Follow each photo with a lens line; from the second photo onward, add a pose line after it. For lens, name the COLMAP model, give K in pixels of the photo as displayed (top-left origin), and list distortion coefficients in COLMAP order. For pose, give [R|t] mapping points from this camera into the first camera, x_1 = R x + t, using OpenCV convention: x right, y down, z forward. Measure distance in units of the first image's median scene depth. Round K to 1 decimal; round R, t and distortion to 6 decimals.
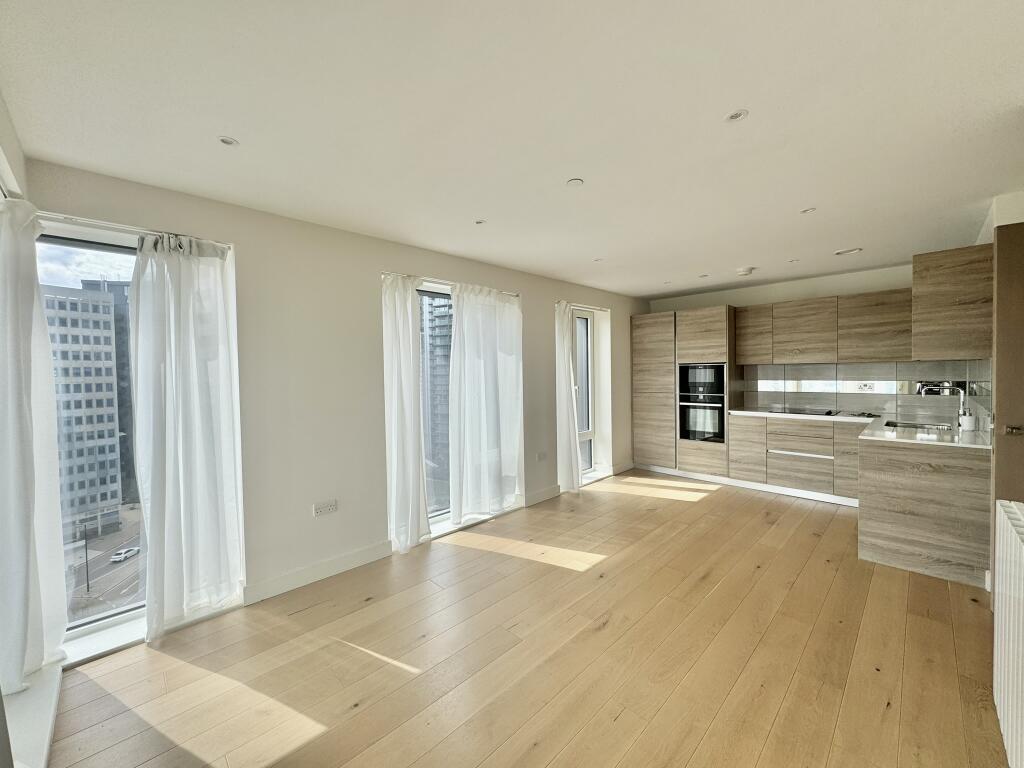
lens RADIAL K [[406.8, 0, 512.6], [0, 406.8, 380.5], [0, 0, 1]] dist [-0.003271, 0.000401]
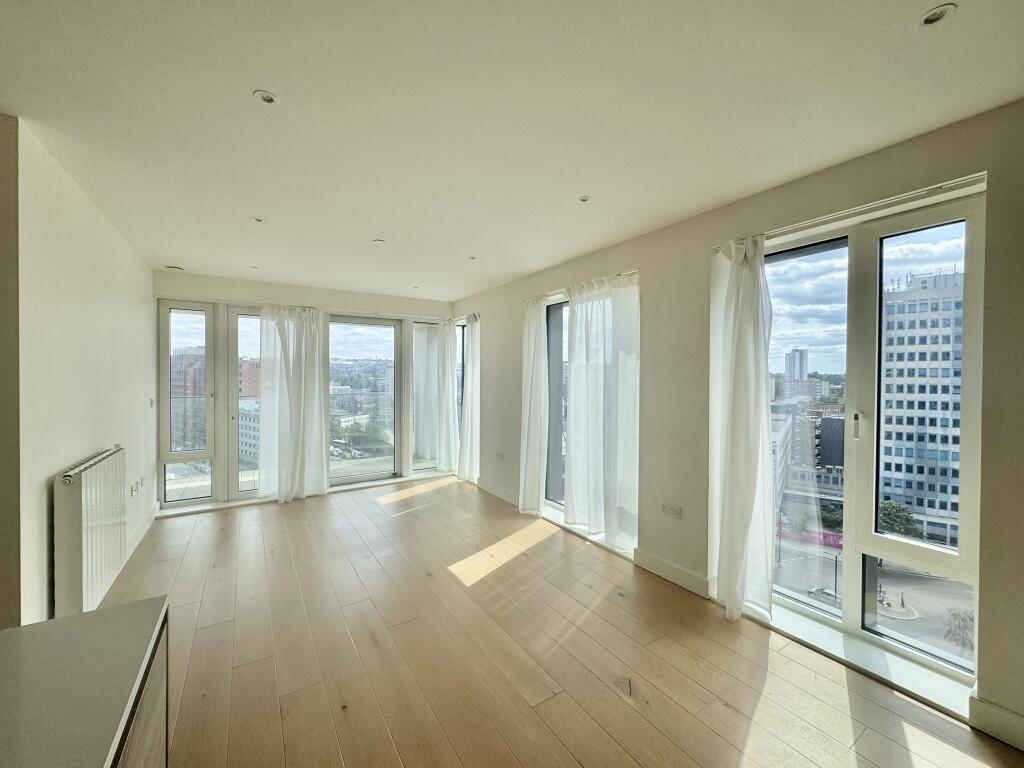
lens RADIAL K [[406.8, 0, 513.8], [0, 406.8, 379.0], [0, 0, 1]] dist [-0.003271, 0.000401]
pose [[-0.201890, 0.019056, -0.979223, 0.702762], [-0.024833, 0.999390, 0.024569, -0.024134], [0.979093, 0.029277, -0.201293, 0.841816]]
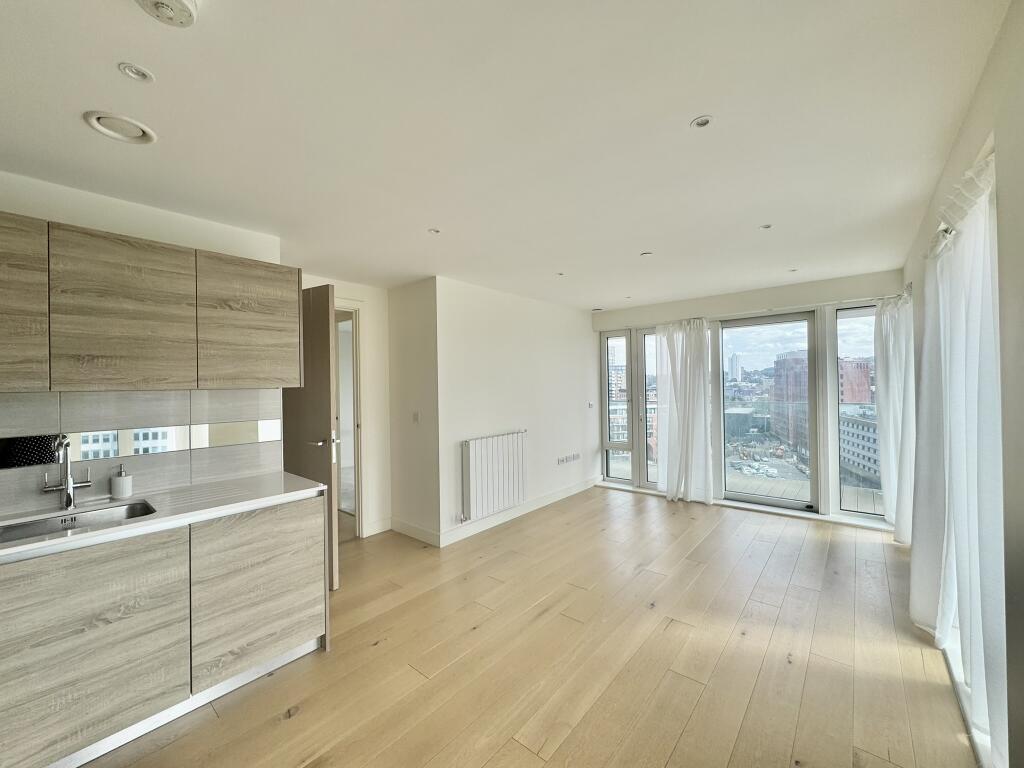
lens RADIAL K [[406.8, 0, 510.5], [0, 406.8, 385.6], [0, 0, 1]] dist [-0.003271, 0.000401]
pose [[-0.995820, 0.035141, -0.084312, 0.365501], [0.032801, 0.999042, 0.028982, -0.038593], [0.085250, 0.026096, -0.996018, 1.142544]]
